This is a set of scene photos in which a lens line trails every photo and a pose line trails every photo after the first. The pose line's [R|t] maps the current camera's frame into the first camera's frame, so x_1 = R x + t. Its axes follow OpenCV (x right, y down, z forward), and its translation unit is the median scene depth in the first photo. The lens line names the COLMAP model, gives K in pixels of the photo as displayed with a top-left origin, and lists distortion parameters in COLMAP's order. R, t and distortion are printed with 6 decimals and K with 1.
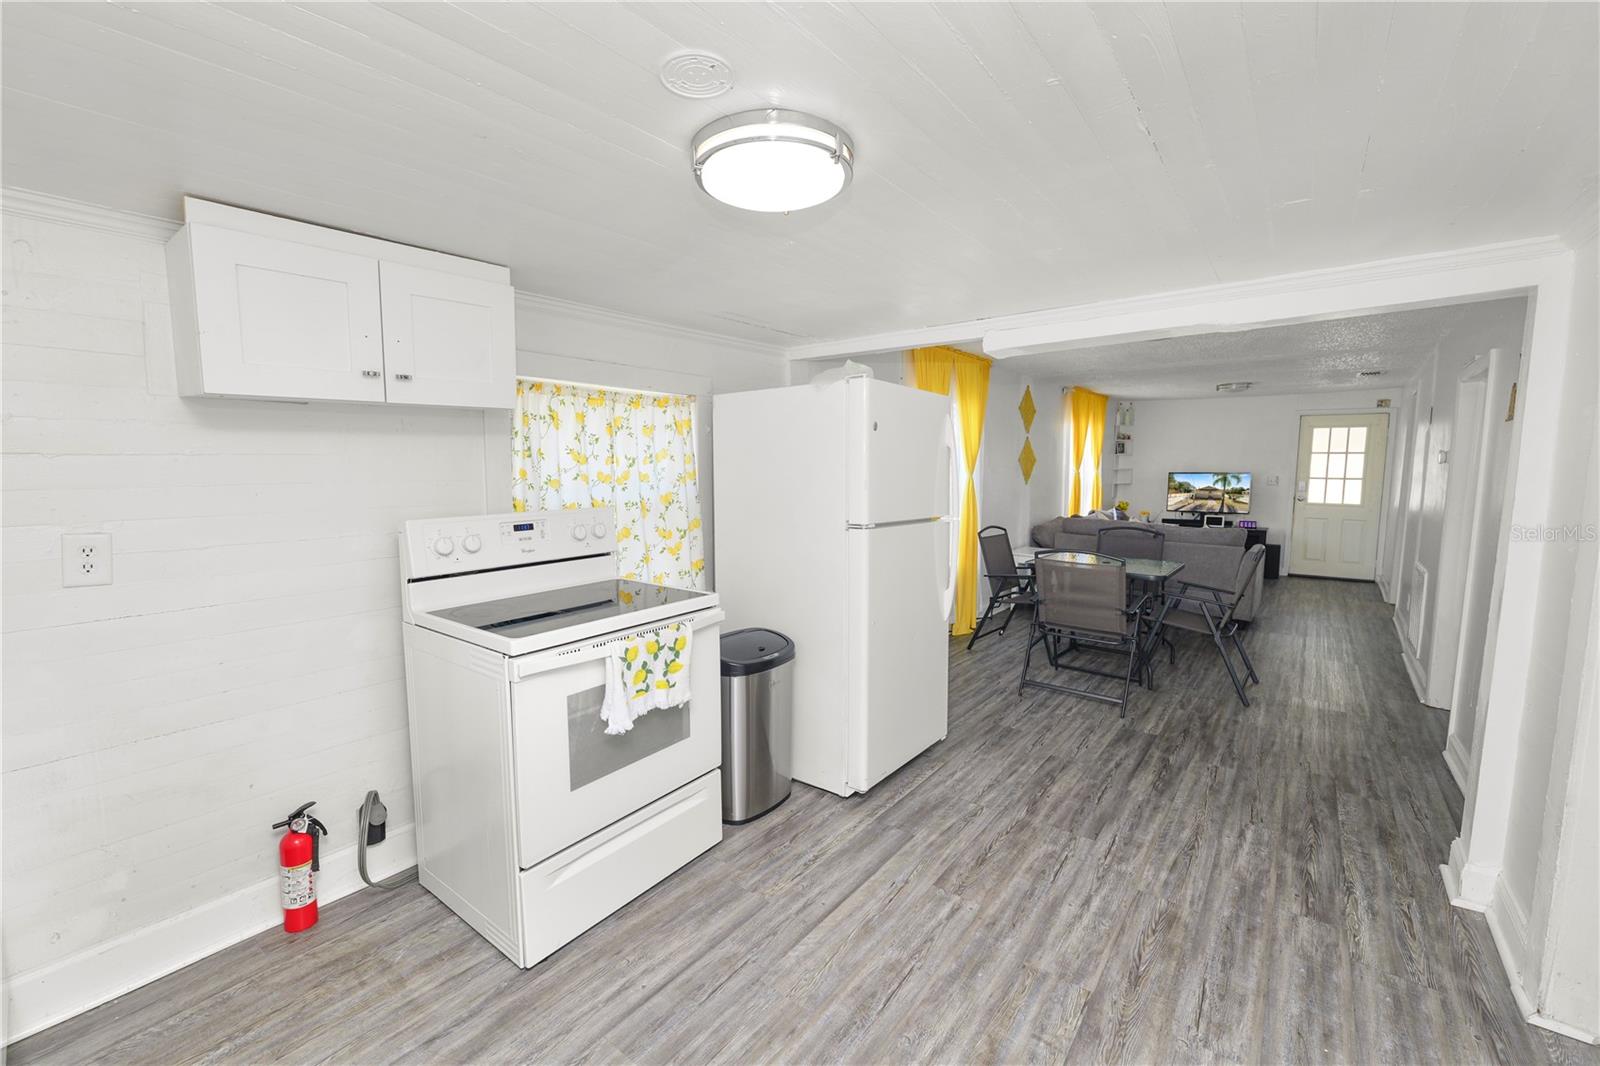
lens RADIAL K [[644.0, 0, 797.0], [0, 644.0, 540.3], [0, 0, 1]] dist [-0.014076, 0.001361]
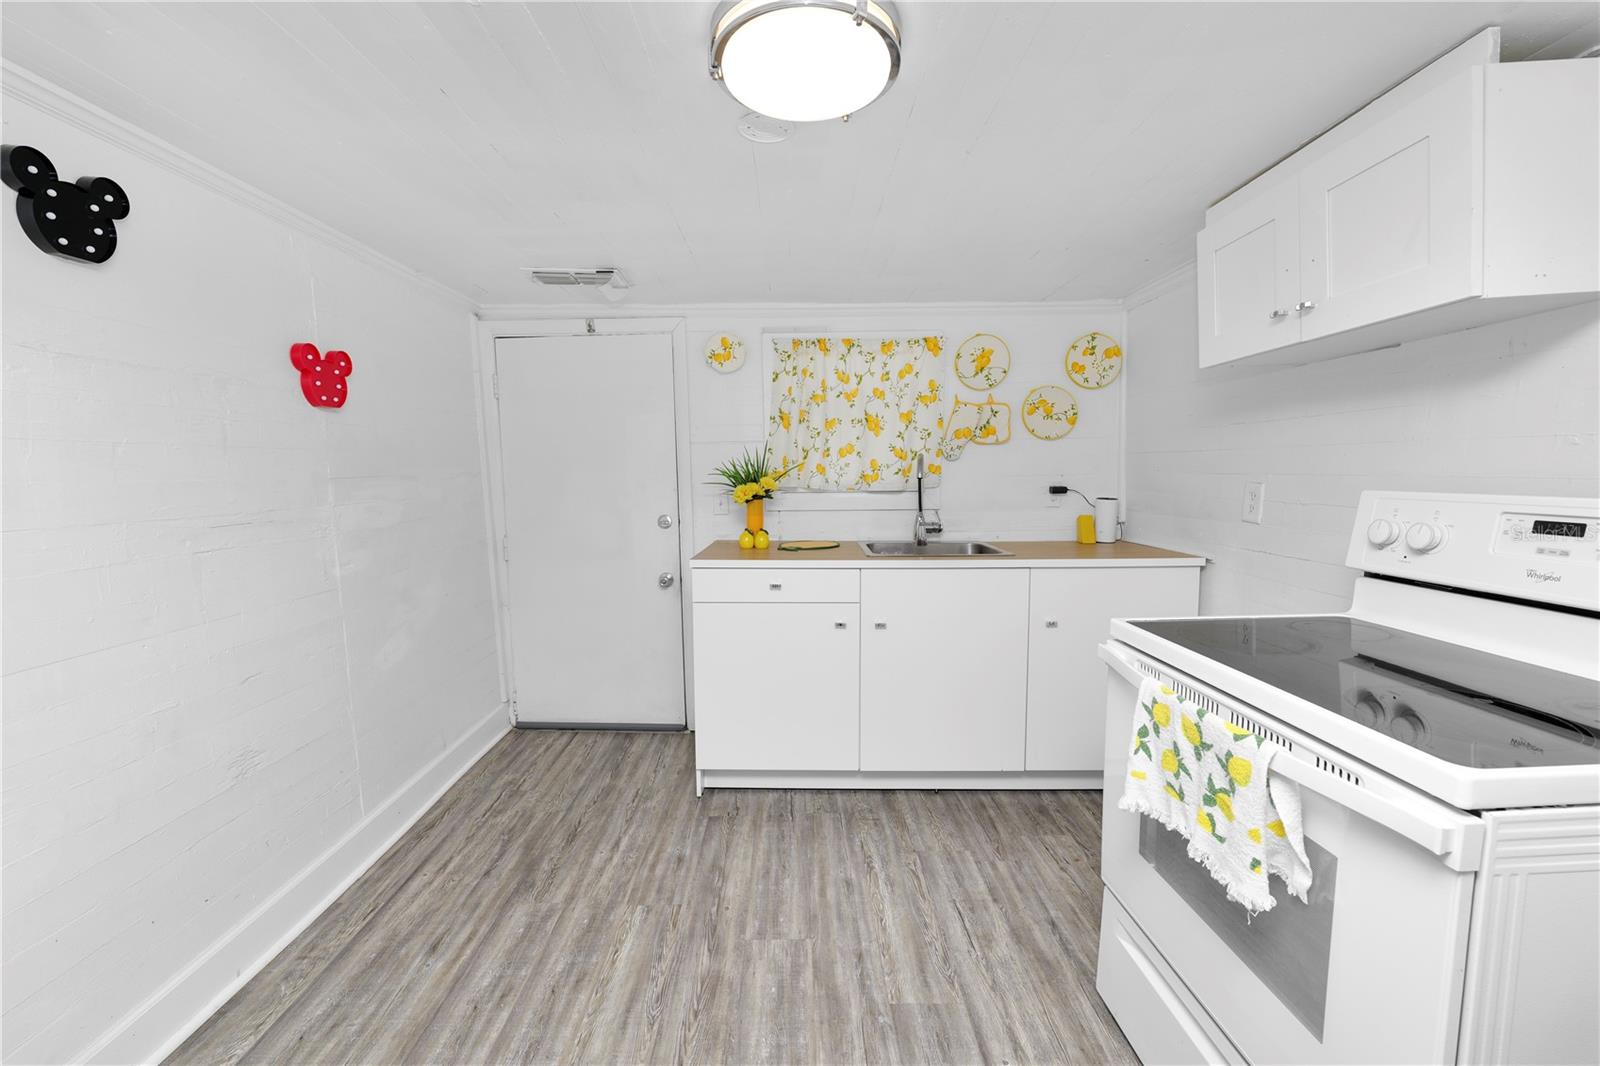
lens RADIAL K [[644.0, 0, 792.7], [0, 644.0, 539.9], [0, 0, 1]] dist [-0.014076, 0.001361]
pose [[-0.766216, 0.084719, -0.636974, 0.112391], [-0.061097, 0.977175, 0.203460, -0.025744], [0.639672, 0.194811, -0.743551, 0.345934]]
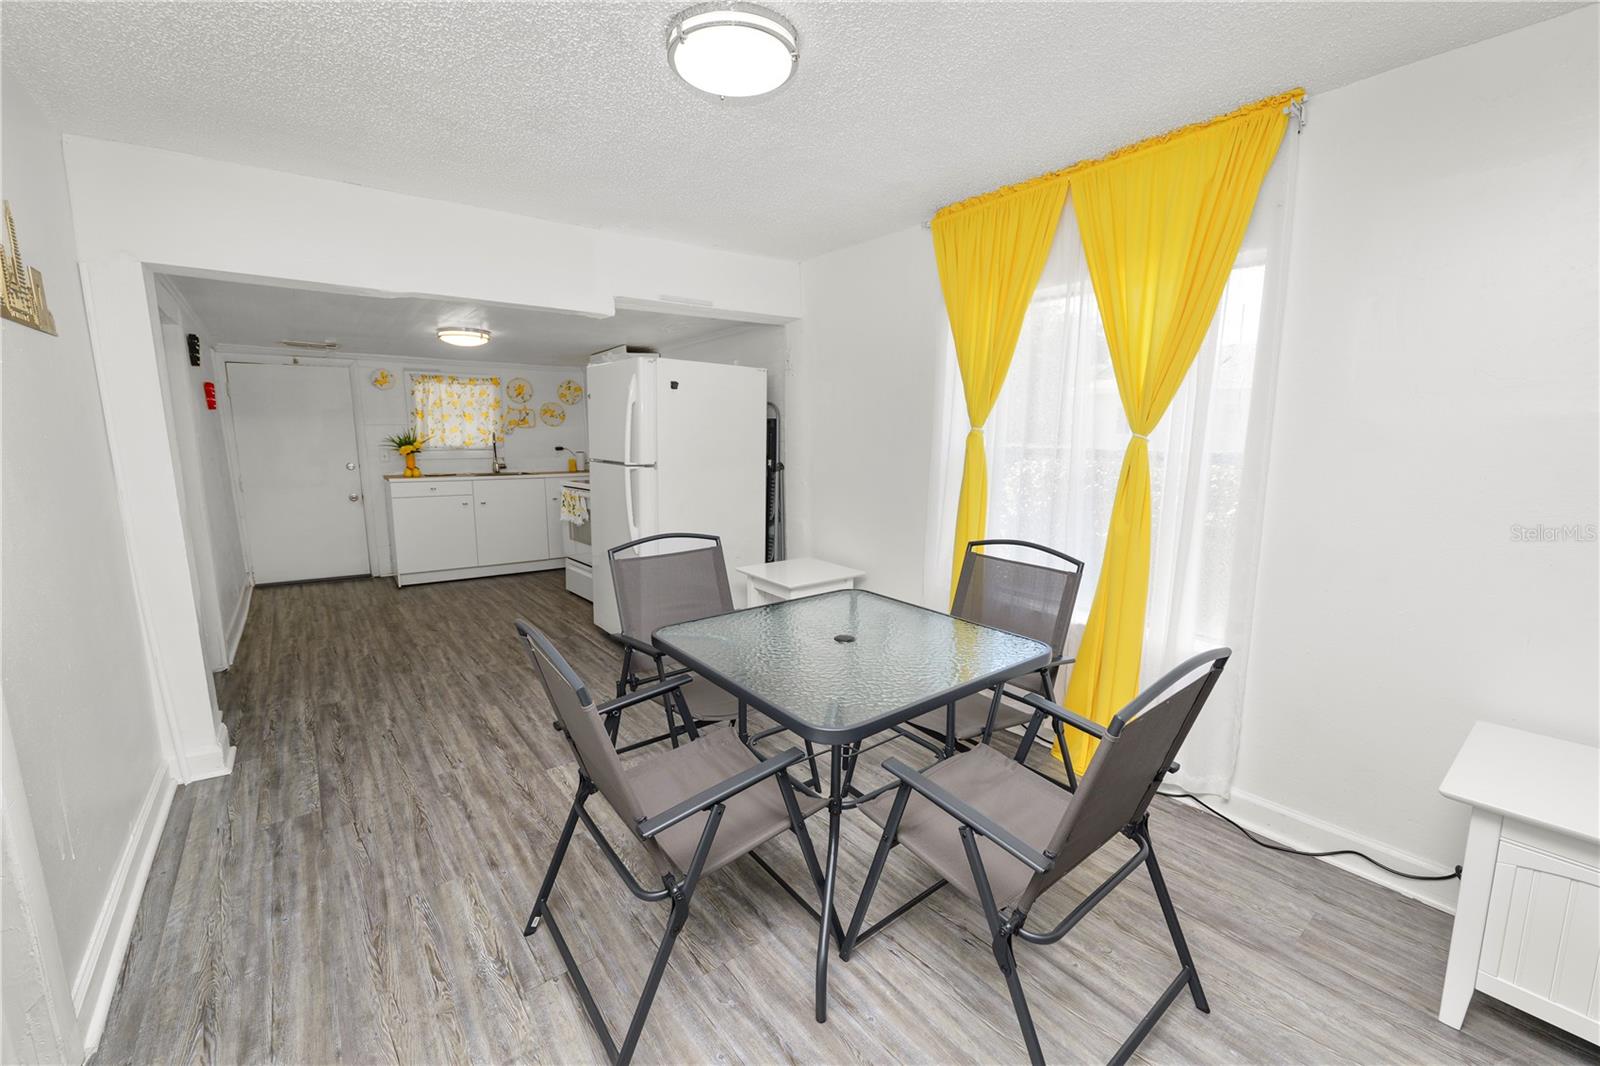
lens RADIAL K [[615.3, 0, 786.2], [0, 615.3, 544.9], [0, 0, 1]] dist [-0.014444, 0.000312]
pose [[-0.222150, 0.172515, -0.959629, 0.594425], [-0.111713, 0.973237, 0.200822, -0.069885], [0.968592, 0.151816, -0.196933, 0.711007]]
